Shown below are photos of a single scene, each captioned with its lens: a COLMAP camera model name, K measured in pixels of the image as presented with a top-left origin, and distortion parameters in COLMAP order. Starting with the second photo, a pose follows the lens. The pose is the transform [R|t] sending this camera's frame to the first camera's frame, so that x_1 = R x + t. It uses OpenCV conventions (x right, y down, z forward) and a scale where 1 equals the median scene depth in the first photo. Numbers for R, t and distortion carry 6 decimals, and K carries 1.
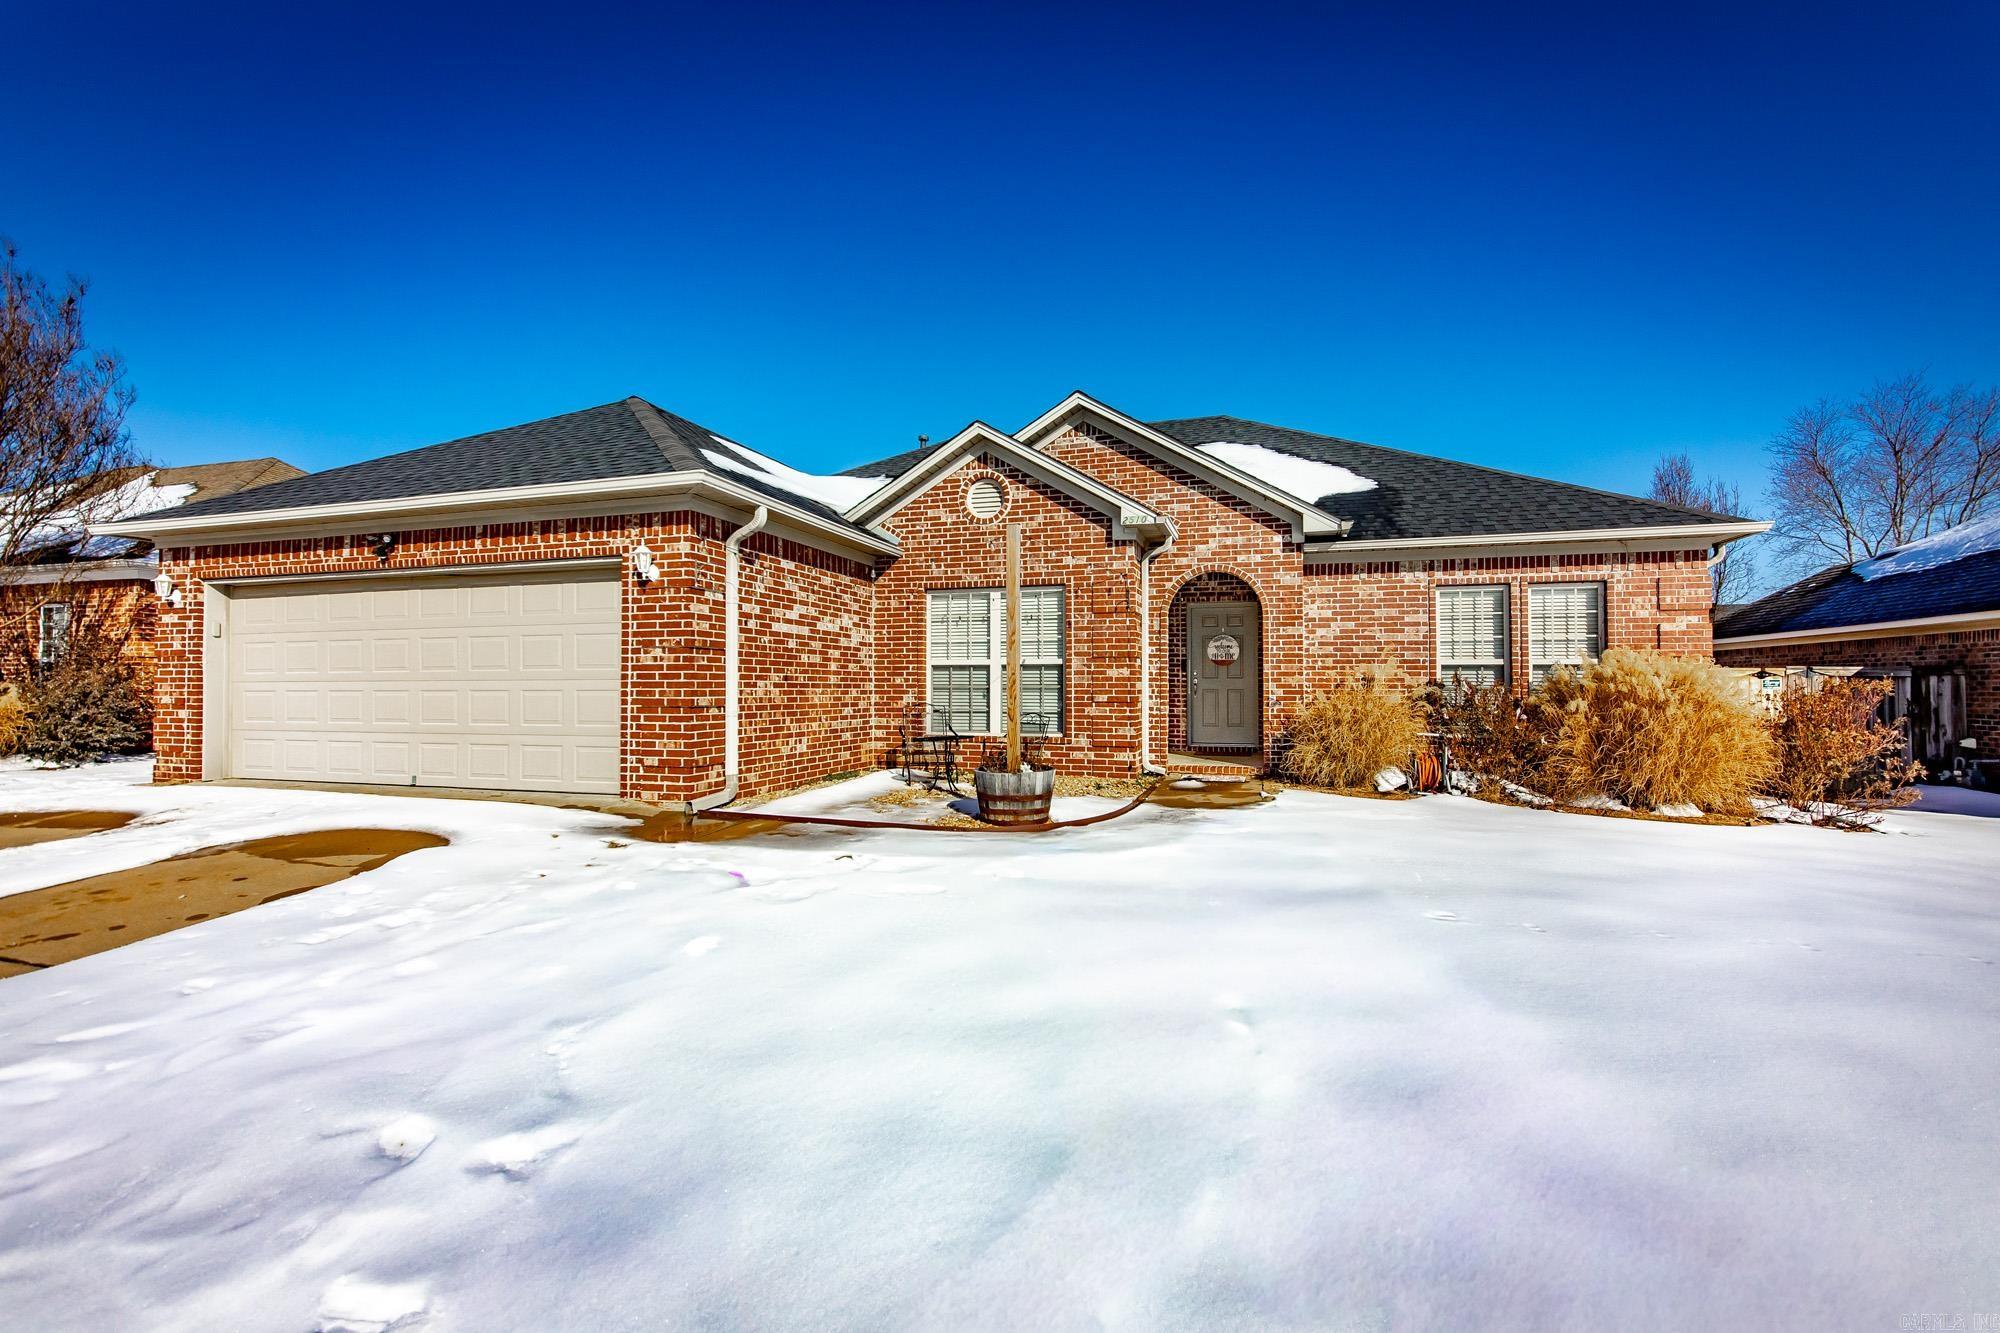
lens RADIAL K [[866.8, 0, 997.2], [0, 866.8, 673.9], [0, 0, 1]] dist [-0.010099, -0.000129]
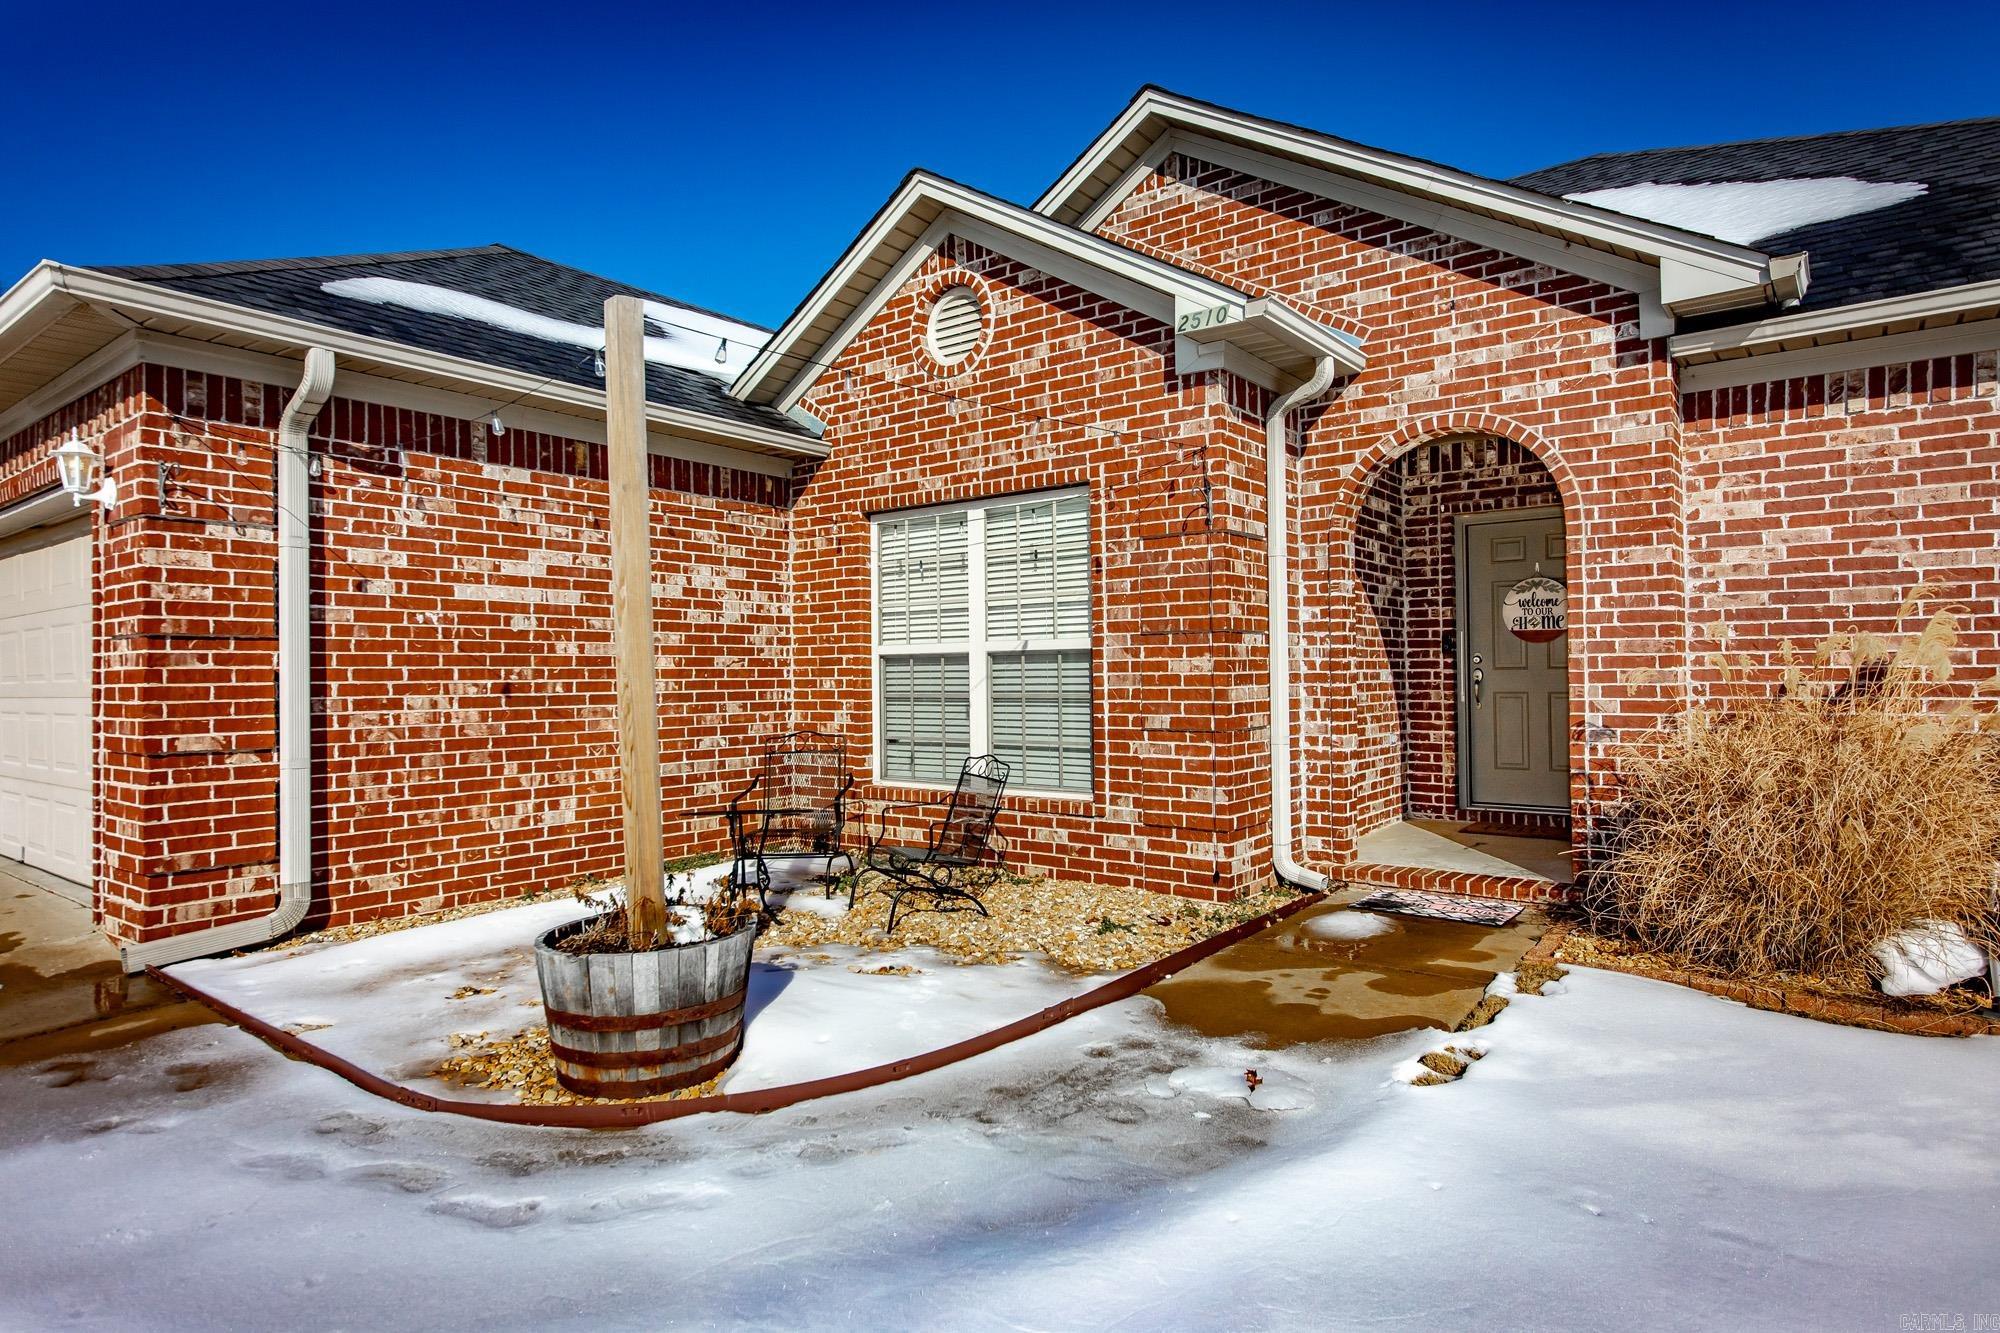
lens RADIAL K [[1093.7, 0, 996.6], [0, 1093.7, 664.6], [0, 0, 1]] dist [0.005451, 0.002463]
pose [[0.937921, -0.014894, -0.346530, 0.252552], [0.017371, 0.999841, 0.004044, -0.006443], [0.346414, -0.009812, 0.938030, 0.443319]]
